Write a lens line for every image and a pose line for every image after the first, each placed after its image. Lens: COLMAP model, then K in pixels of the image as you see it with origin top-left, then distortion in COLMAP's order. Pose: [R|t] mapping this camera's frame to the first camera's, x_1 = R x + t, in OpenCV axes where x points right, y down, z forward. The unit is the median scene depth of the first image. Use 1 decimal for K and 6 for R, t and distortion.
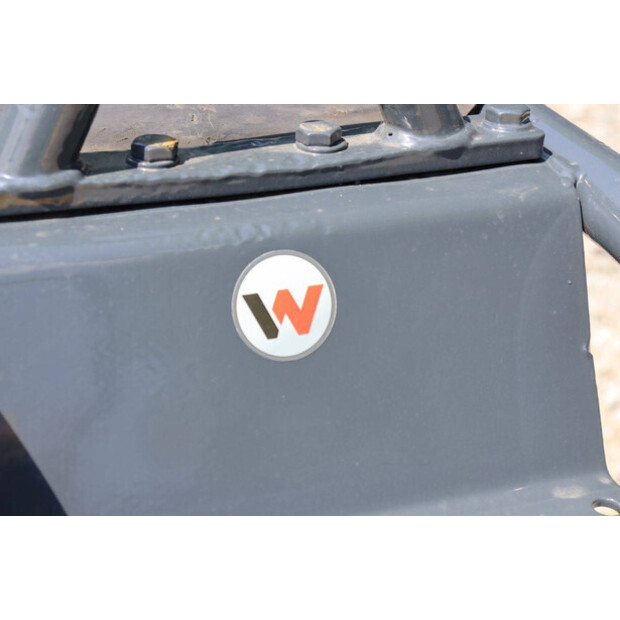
lens RADIAL K [[1126.3, 0, 308.8], [0, 1126.3, 309.3], [0, 0, 1]] dist [0.229462, 0.000000]
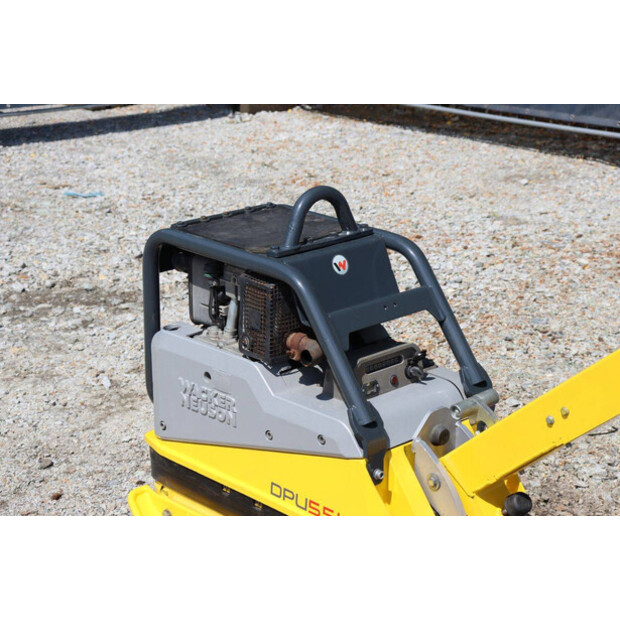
lens RADIAL K [[1448.6, 0, 311.8], [0, 1448.6, 314.1], [0, 0, 1]] dist [0.399153, 0.000000]
pose [[0.923935, -0.156171, 0.349221, -2.471209], [0.216436, 0.966123, -0.140577, 1.109060], [-0.315436, 0.205468, 0.926436, -5.008916]]
